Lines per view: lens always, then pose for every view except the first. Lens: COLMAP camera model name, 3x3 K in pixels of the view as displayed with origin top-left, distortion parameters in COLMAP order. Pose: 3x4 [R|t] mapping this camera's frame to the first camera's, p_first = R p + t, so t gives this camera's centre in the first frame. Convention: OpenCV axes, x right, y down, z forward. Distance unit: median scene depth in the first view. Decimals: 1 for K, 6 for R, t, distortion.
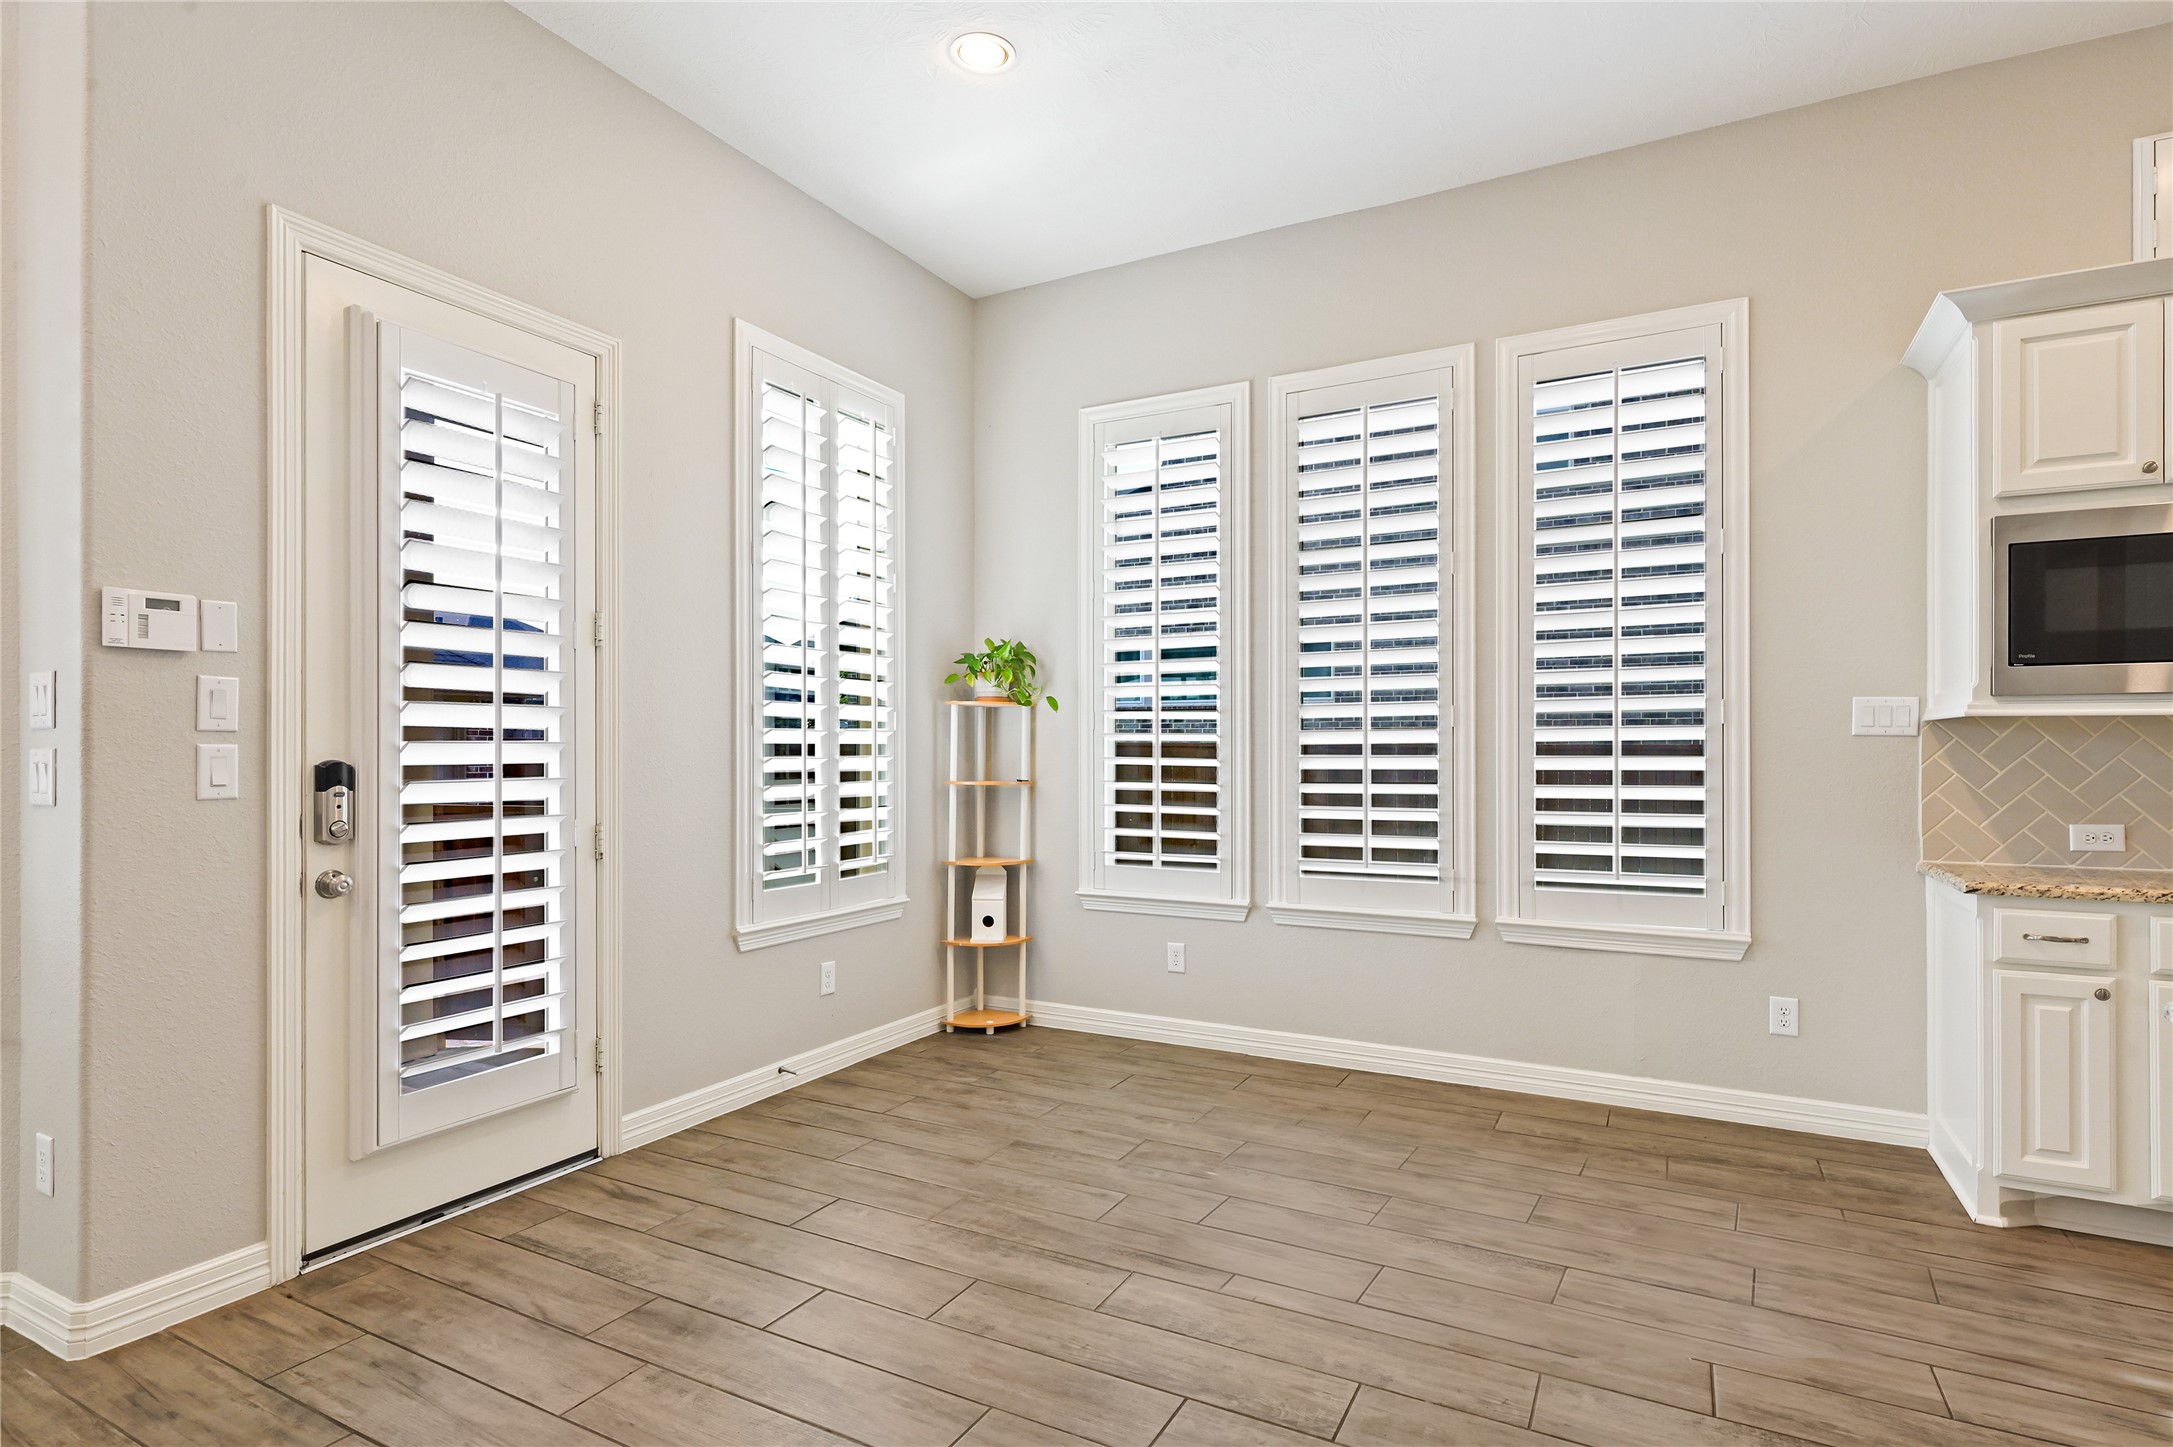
lens RADIAL K [[1085.3, 0, 1070.2], [0, 1085.3, 740.0], [0, 0, 1]] dist [-0.001748, 0.000492]
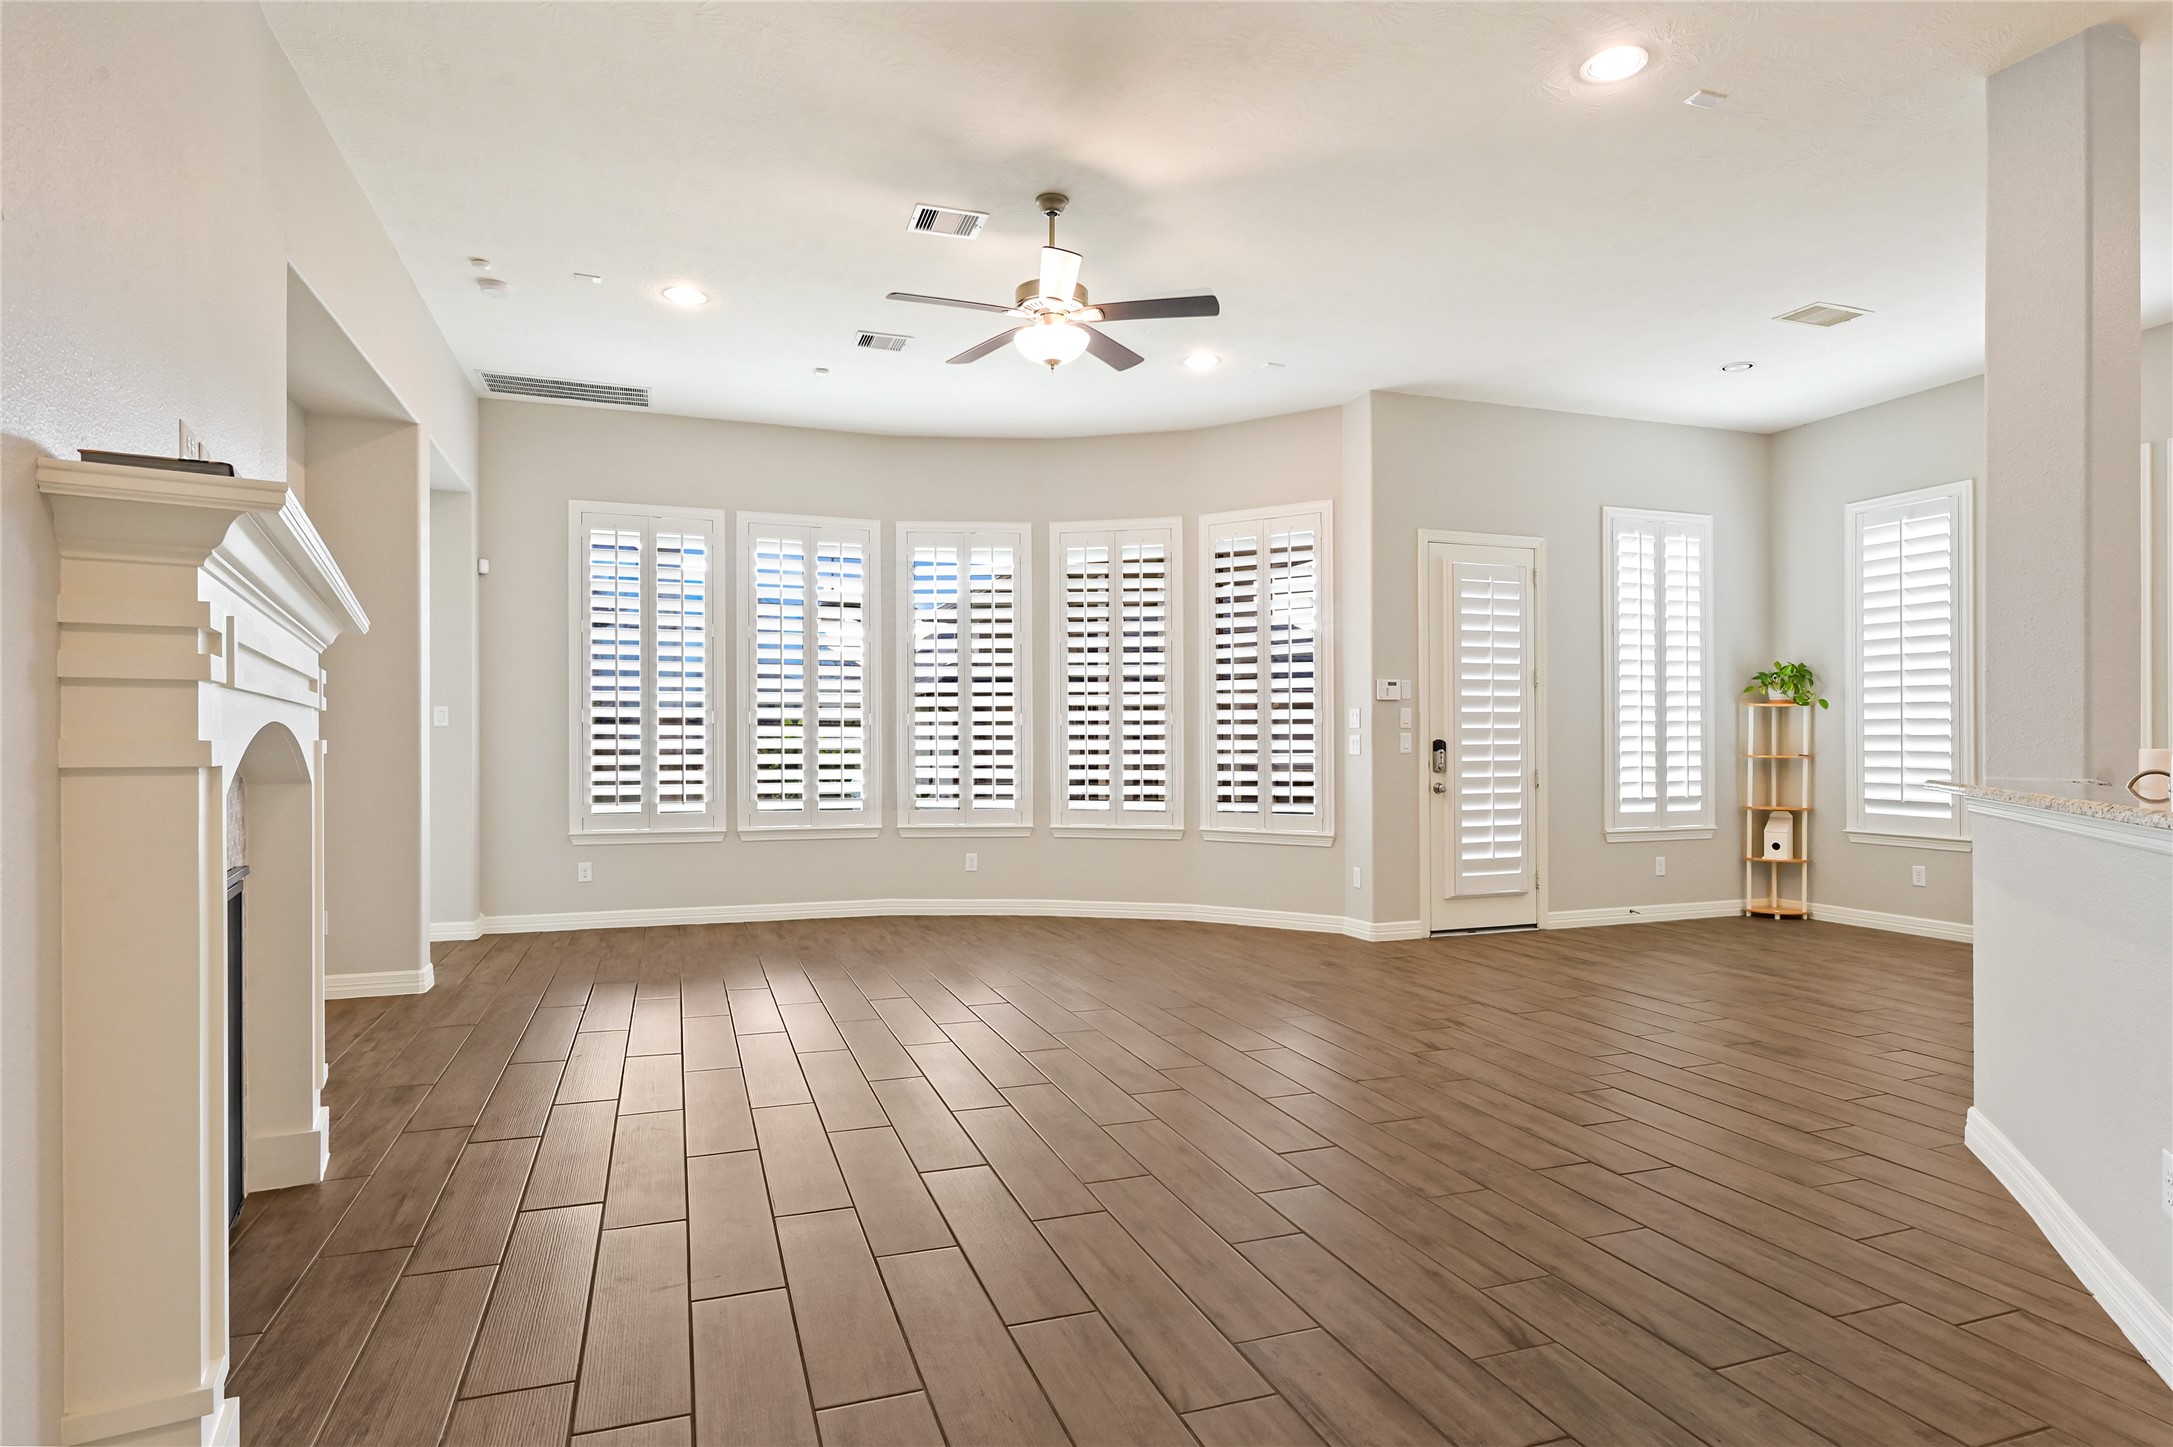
lens RADIAL K [[1179.8, 0, 1087.5], [0, 1179.8, 727.7], [0, 0, 1]] dist [-0.000917, -0.001331]
pose [[0.754897, -0.003576, -0.655834, 0.338948], [0.007284, 0.999969, 0.002932, -0.015641], [0.655803, -0.006991, 0.754899, -1.075407]]
